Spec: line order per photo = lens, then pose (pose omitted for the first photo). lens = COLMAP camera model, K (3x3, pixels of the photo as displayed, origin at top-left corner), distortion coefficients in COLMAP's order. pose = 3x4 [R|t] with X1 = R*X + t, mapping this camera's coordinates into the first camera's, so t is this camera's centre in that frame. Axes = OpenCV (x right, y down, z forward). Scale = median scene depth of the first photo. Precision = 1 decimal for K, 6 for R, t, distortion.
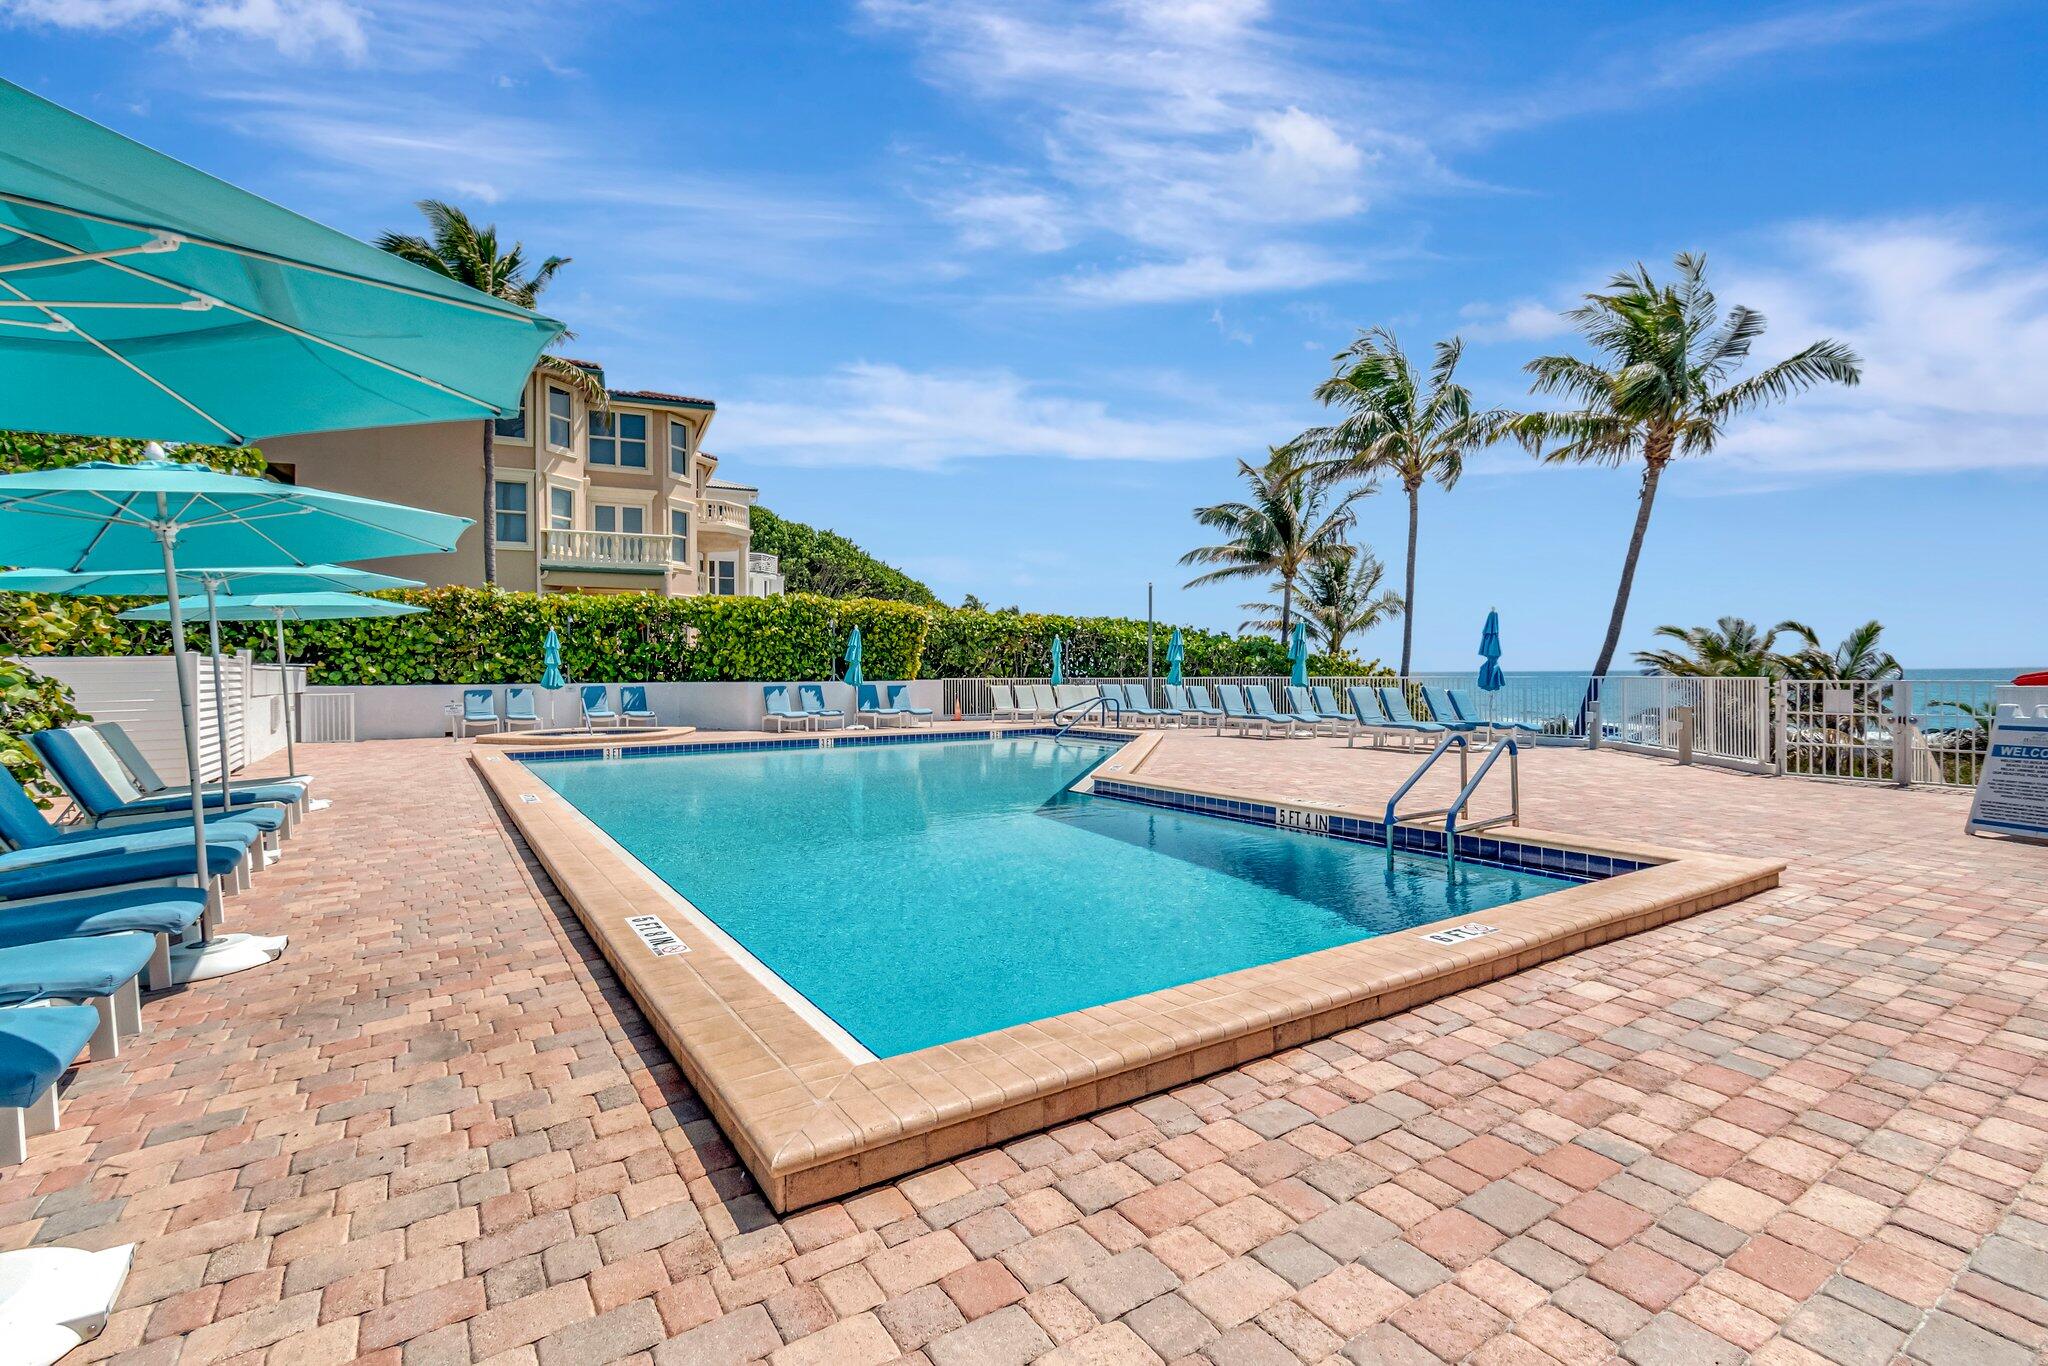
lens RADIAL K [[940.5, 0, 1025.5], [0, 940.5, 660.1], [0, 0, 1]] dist [0.000080, 0.000010]
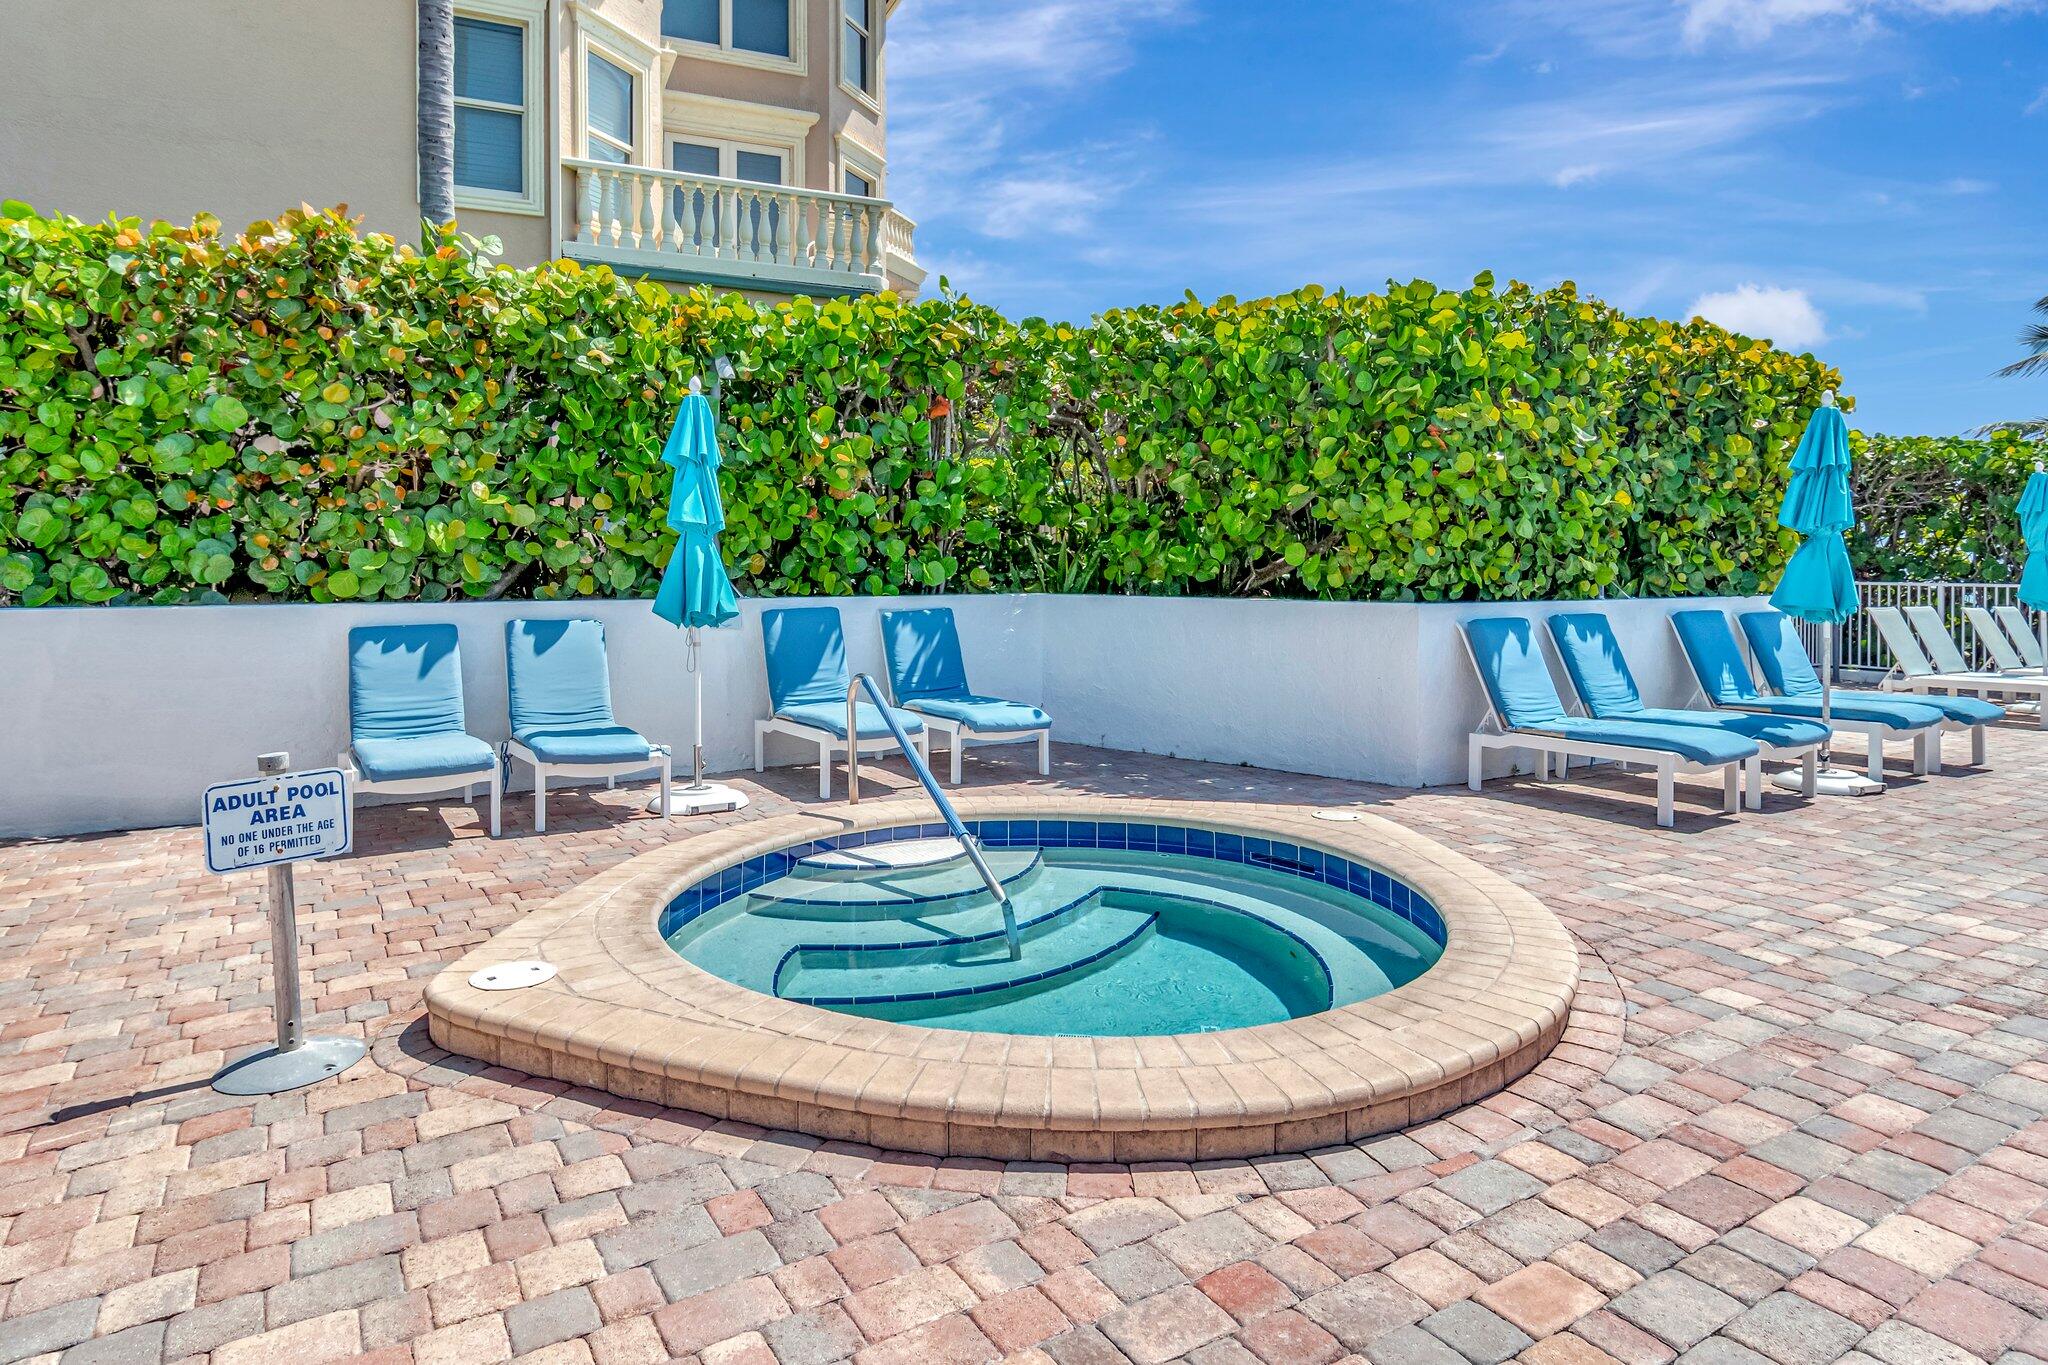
lens RADIAL K [[1196.1, 0, 1025.2], [0, 1196.1, 557.3], [0, 0, 1]] dist [-0.002574, -0.001465]
pose [[0.999634, 0.011437, -0.024498, -0.377199], [-0.011151, 0.999868, 0.011792, 0.007343], [0.024629, -0.011515, 0.999630, 0.632330]]
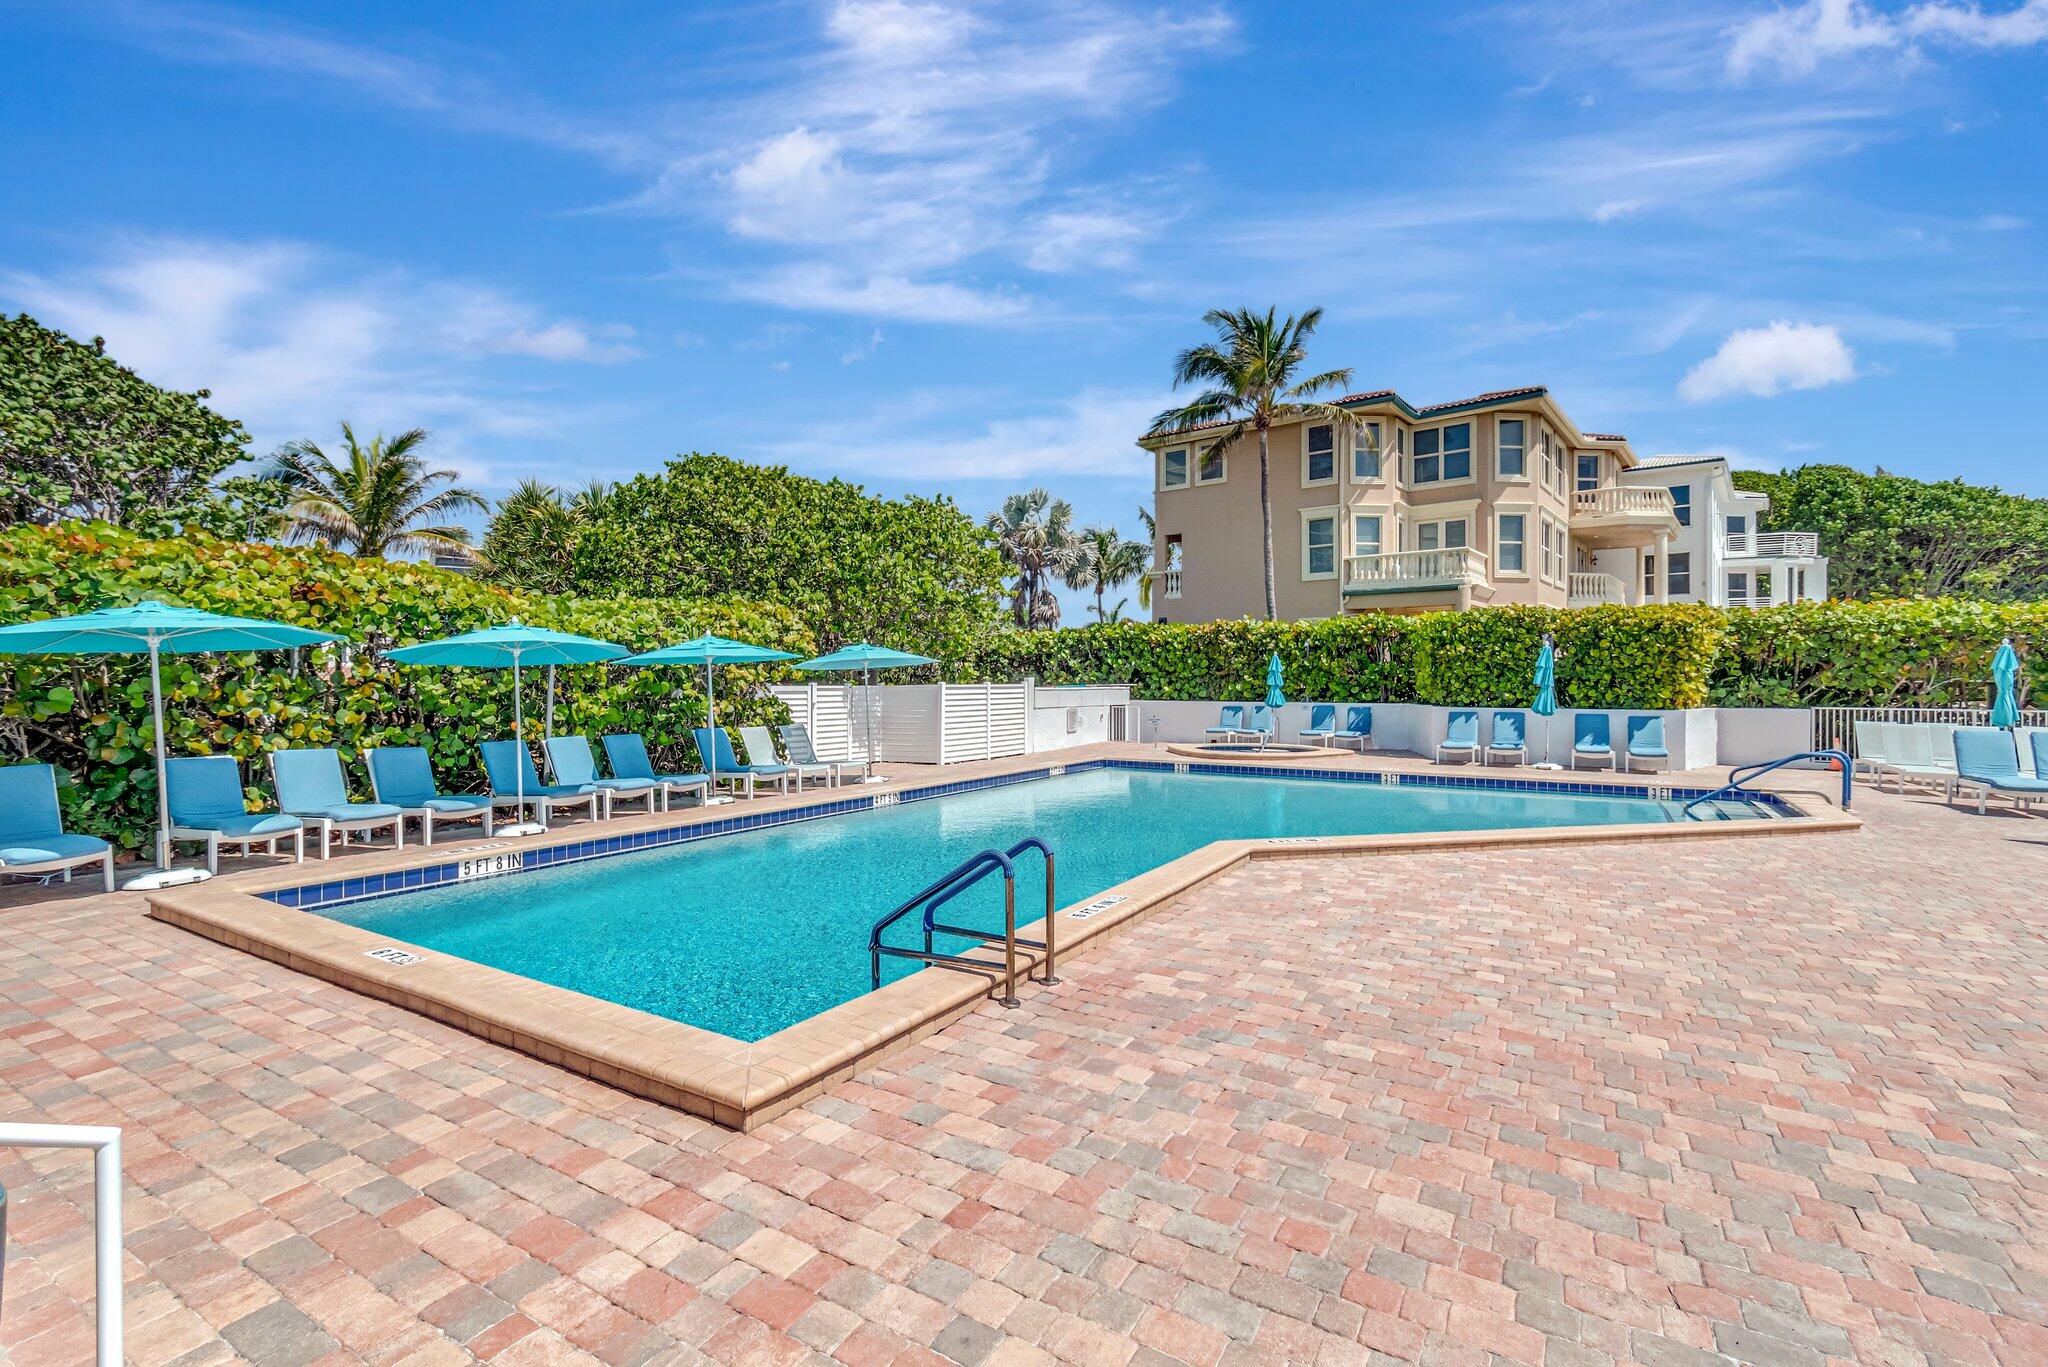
lens RADIAL K [[930.4, 0, 992.7], [0, 930.4, 675.5], [0, 0, 1]] dist [0.001925, 0.000460]
pose [[0.409041, 0.001491, -0.912515, 0.346375], [0.008801, 0.999946, 0.005579, -0.015267], [0.912473, -0.010313, 0.409006, 0.219900]]
